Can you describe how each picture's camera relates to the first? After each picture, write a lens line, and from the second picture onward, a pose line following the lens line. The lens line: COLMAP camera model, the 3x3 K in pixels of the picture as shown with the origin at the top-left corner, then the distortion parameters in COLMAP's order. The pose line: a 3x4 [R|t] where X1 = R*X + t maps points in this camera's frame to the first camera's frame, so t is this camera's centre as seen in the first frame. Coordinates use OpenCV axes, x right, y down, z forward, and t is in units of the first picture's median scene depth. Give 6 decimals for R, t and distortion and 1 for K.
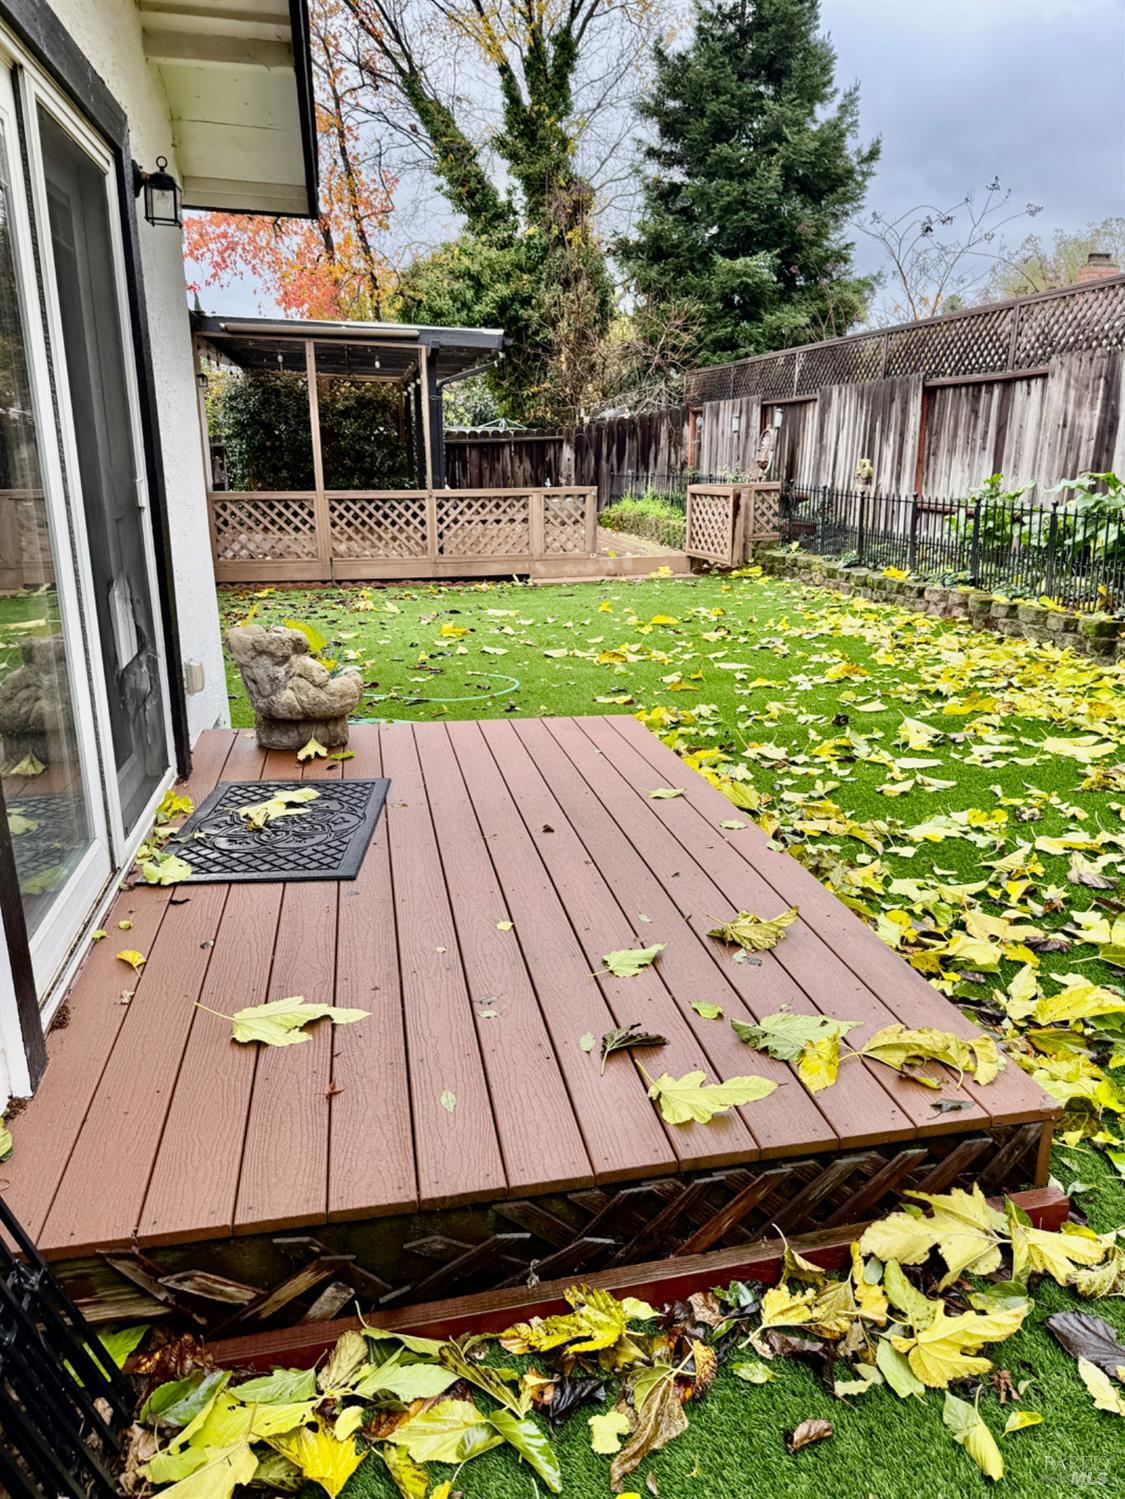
lens RADIAL K [[1060.8, 0, 554.0], [0, 1060.8, 748.5], [0, 0, 1]] dist [0.114210, -0.192755]
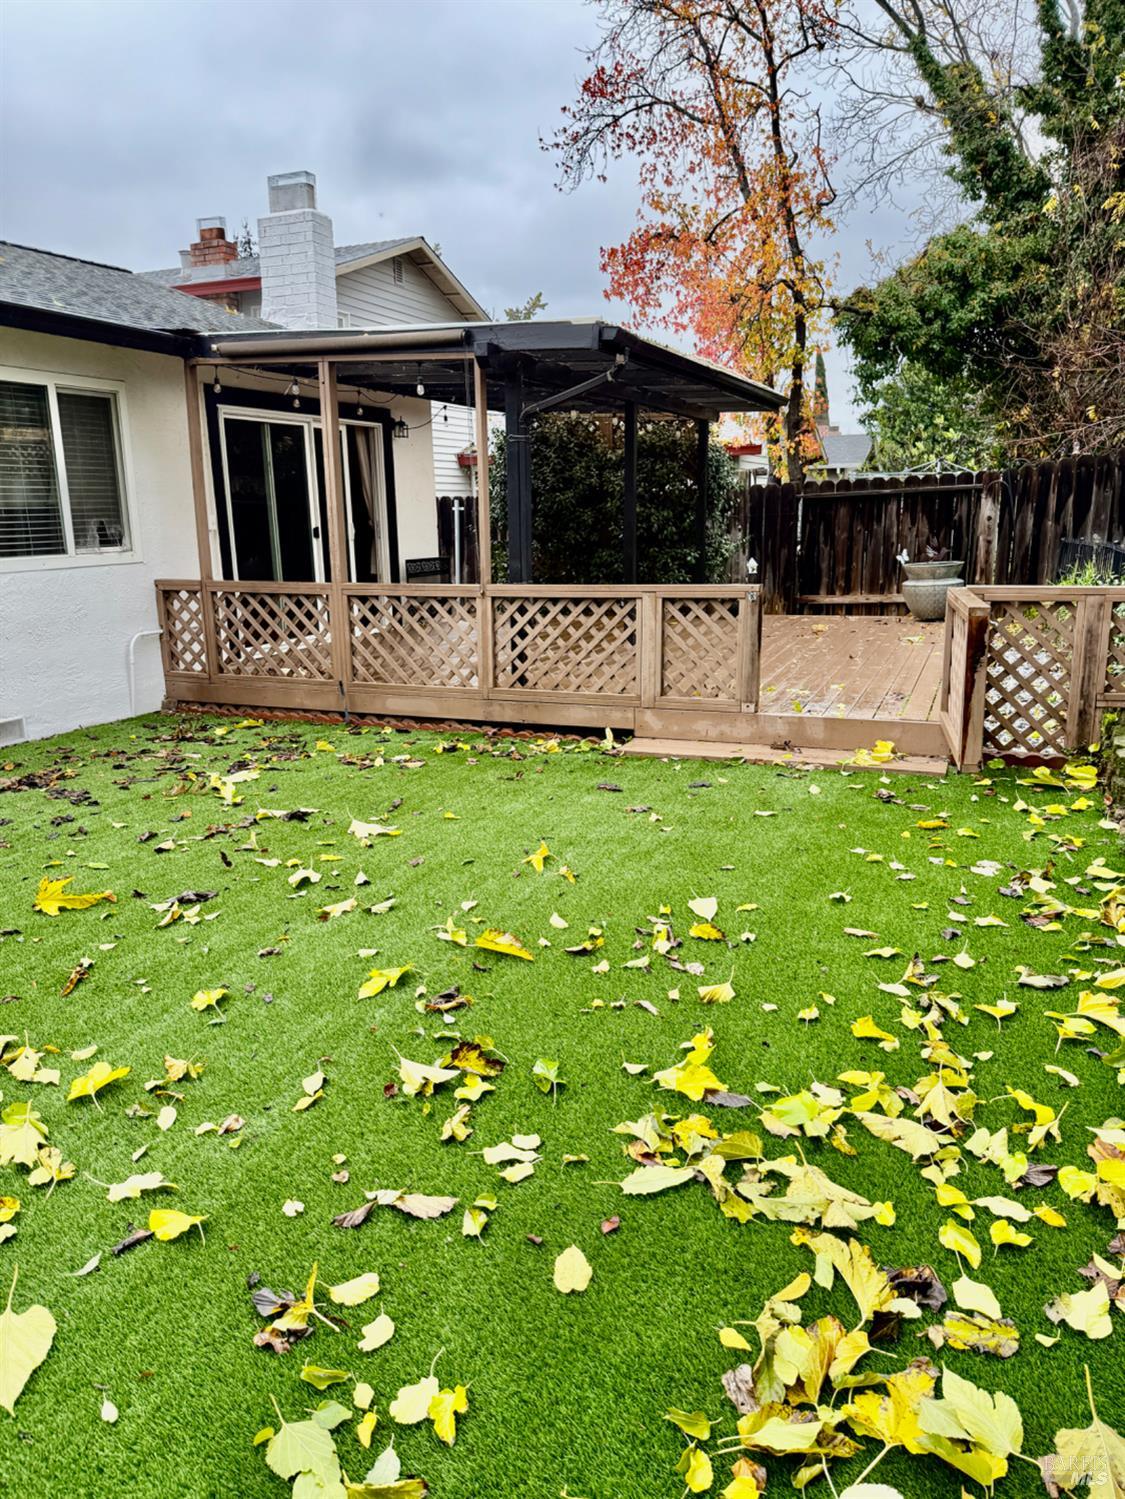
lens RADIAL K [[1020.6, 0, 562.5], [0, 1020.6, 749.5], [0, 0, 1]] dist [0.052486, -0.058948]
pose [[0.831109, 0.122653, -0.542415, 0.156003], [-0.138569, 0.990285, 0.011606, -0.098024], [0.538569, 0.065516, 0.840031, 0.326822]]
